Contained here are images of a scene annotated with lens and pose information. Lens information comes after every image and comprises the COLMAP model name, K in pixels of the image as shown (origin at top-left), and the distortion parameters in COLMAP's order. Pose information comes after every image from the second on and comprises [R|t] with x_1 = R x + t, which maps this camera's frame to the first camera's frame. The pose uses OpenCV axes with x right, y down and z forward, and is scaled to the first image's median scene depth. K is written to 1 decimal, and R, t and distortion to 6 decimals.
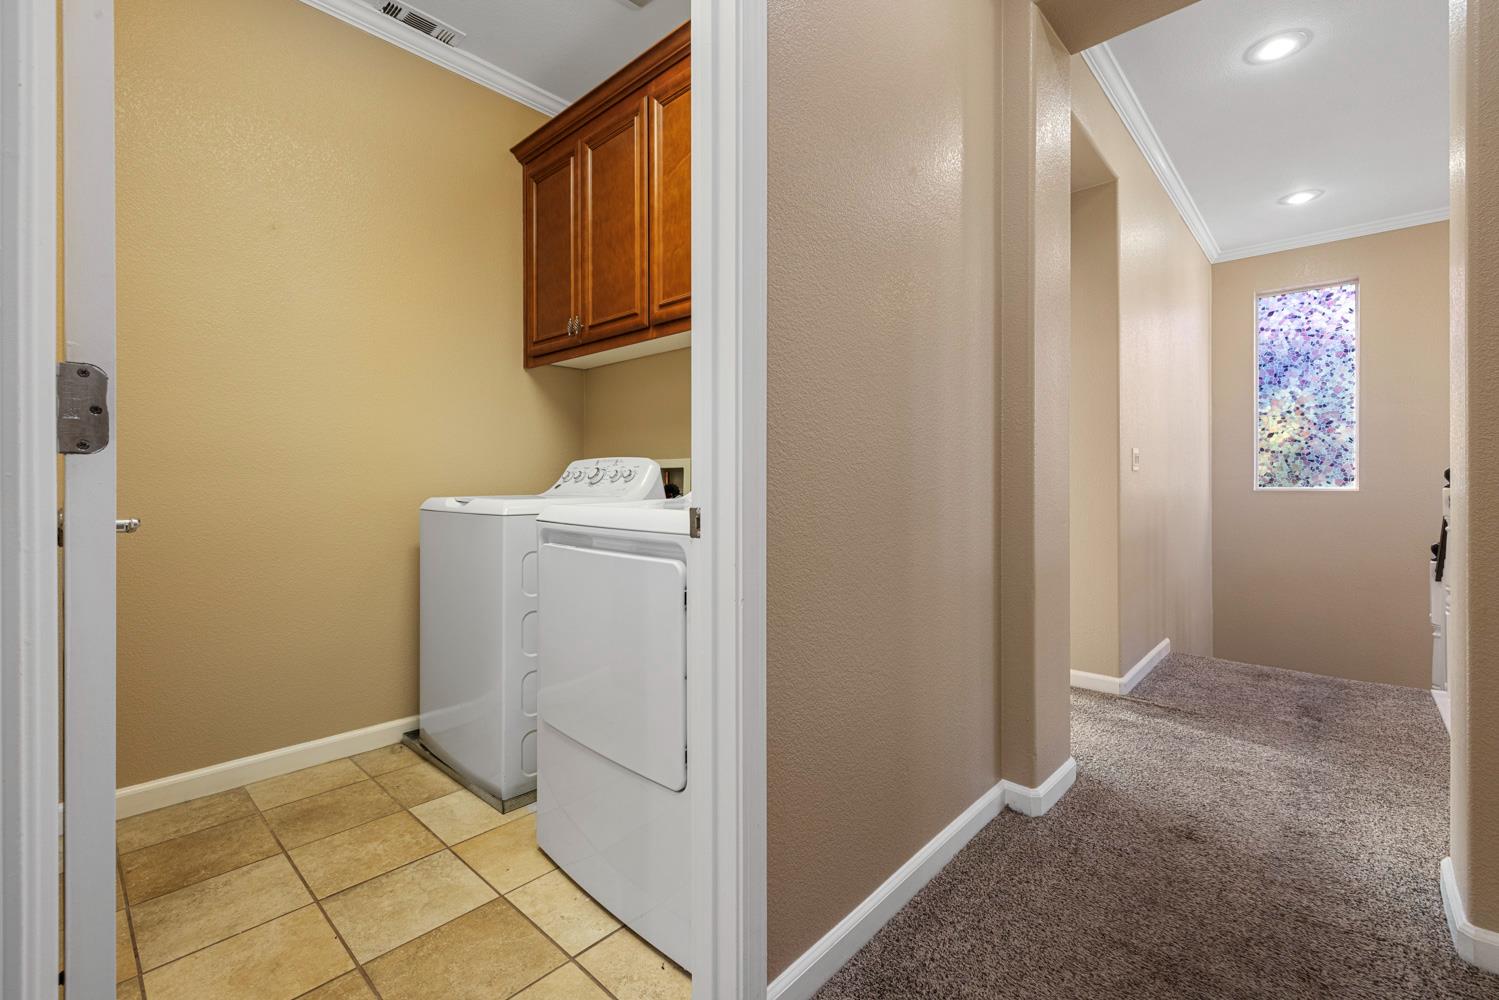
lens RADIAL K [[633.3, 0, 752.4], [0, 633.3, 489.3], [0, 0, 1]] dist [-0.002213, 0.000492]
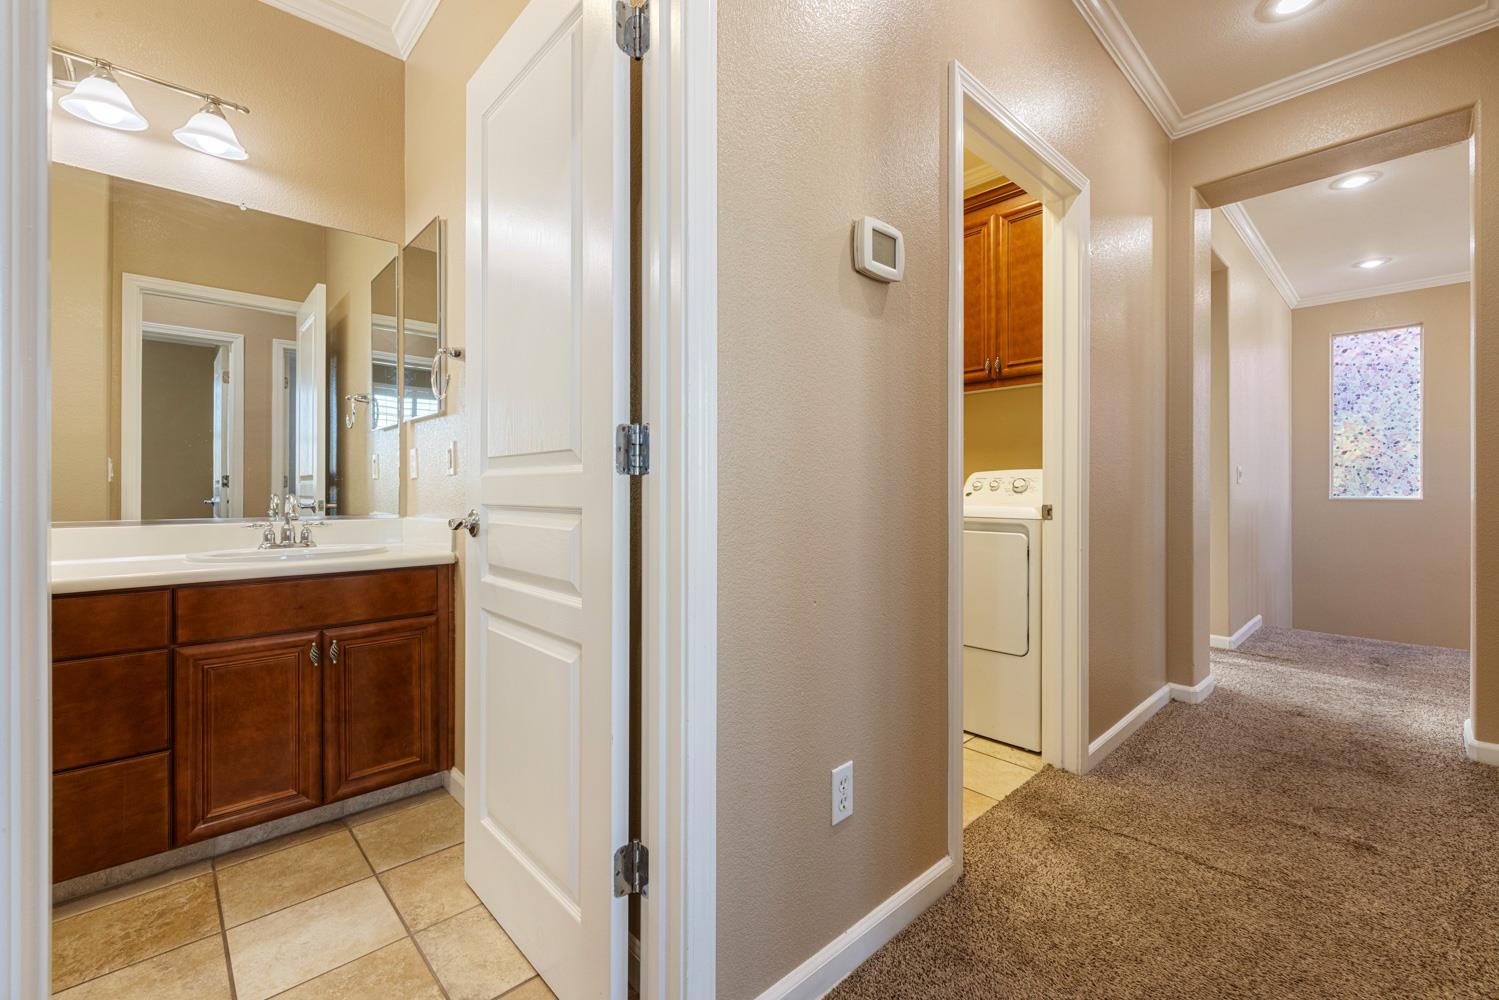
lens RADIAL K [[633.3, 0, 739.6], [0, 633.3, 493.1], [0, 0, 1]] dist [-0.002213, 0.000492]
pose [[0.997683, 0.005667, -0.067803, -0.575195], [-0.005927, 0.999976, -0.003638, 0.004717], [0.067780, 0.004031, 0.997692, -0.647138]]
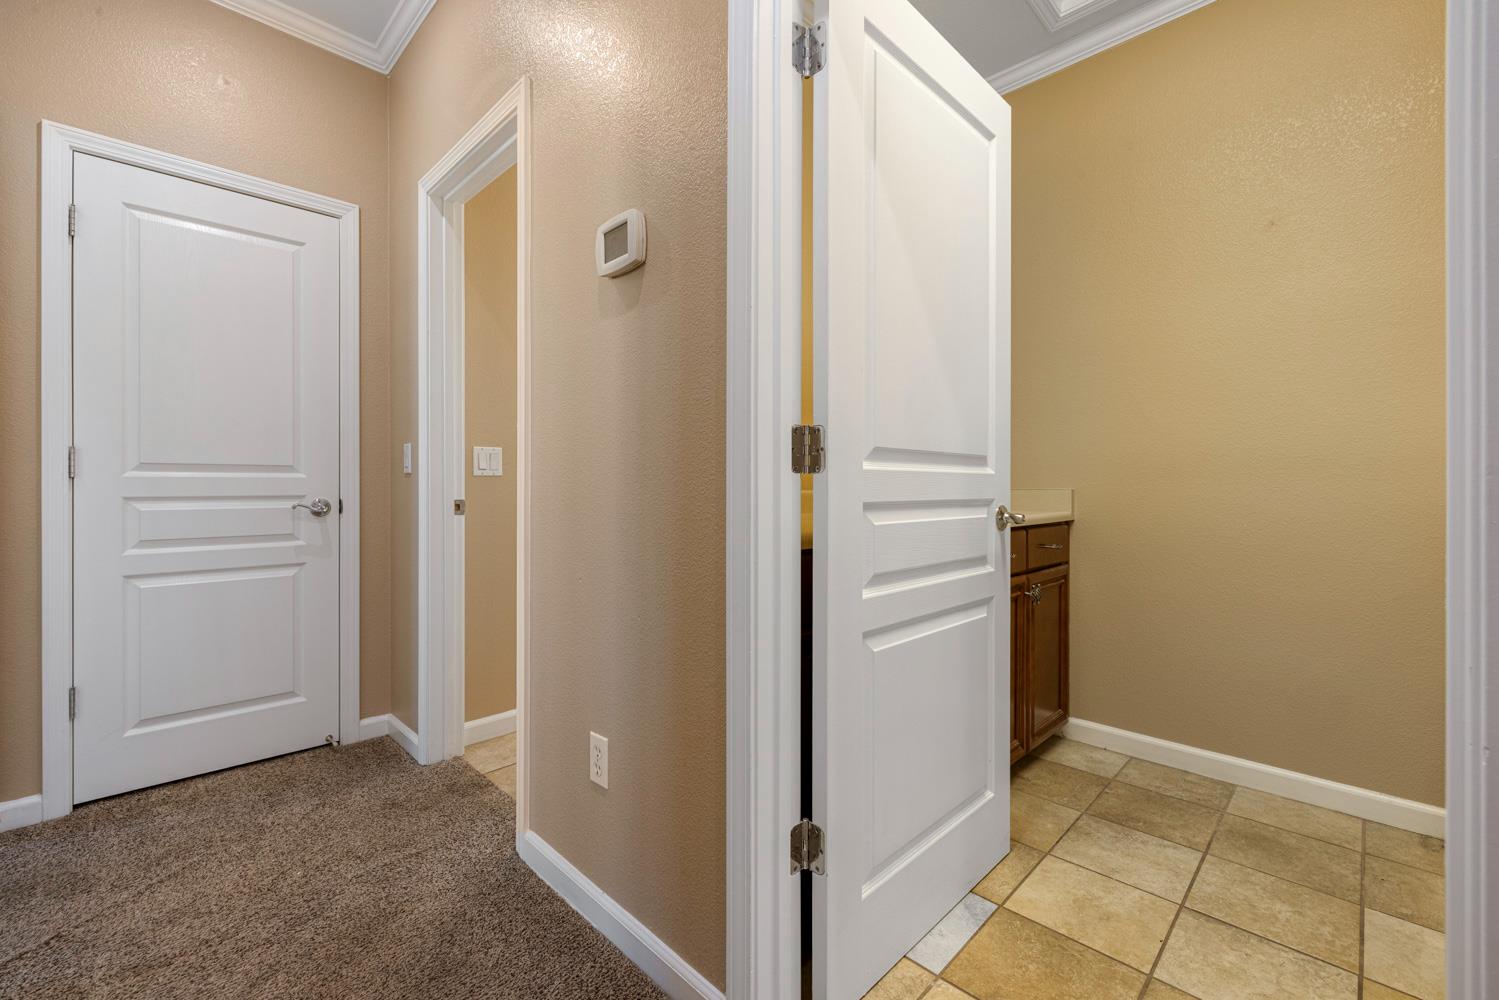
lens RADIAL K [[633.3, 0, 751.8], [0, 633.3, 489.1], [0, 0, 1]] dist [-0.002213, 0.000492]
pose [[-0.028544, 0.008363, -0.999558, 0.210840], [-0.014635, 0.999854, 0.008784, -0.005746], [0.999485, 0.014879, -0.028417, 0.214474]]
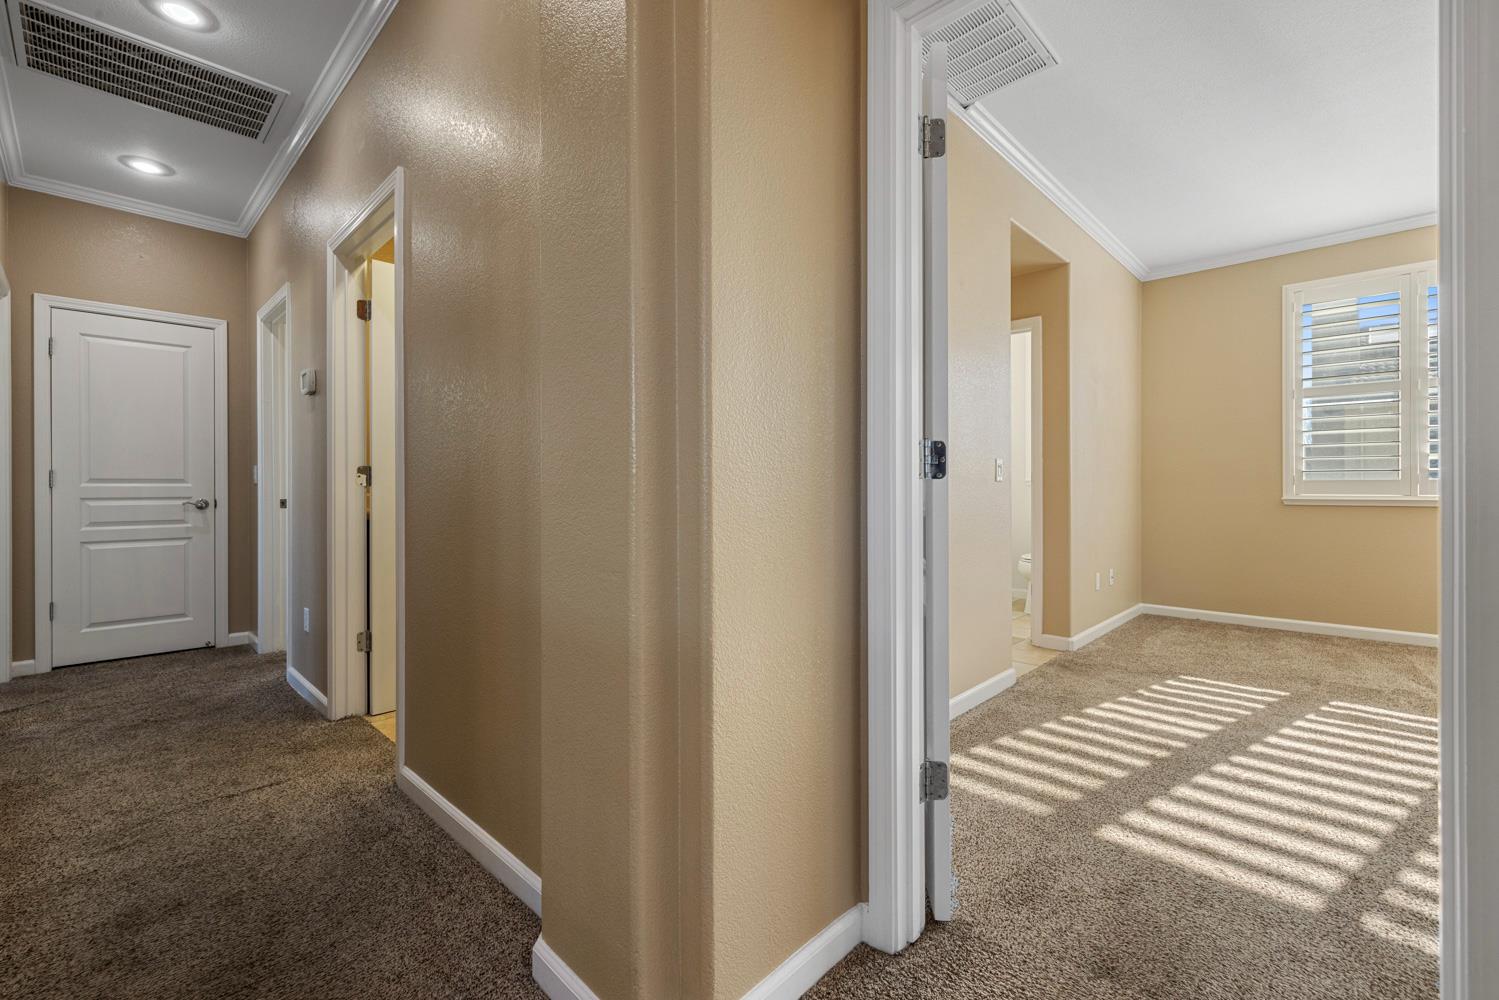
lens RADIAL K [[633.3, 0, 743.4], [0, 633.3, 490.9], [0, 0, 1]] dist [-0.002213, 0.000492]
pose [[-0.002047, 0.011463, -0.999932, 1.076046], [-0.015378, 0.999816, 0.011494, -0.041253], [0.999880, 0.015400, -0.001871, 1.127138]]
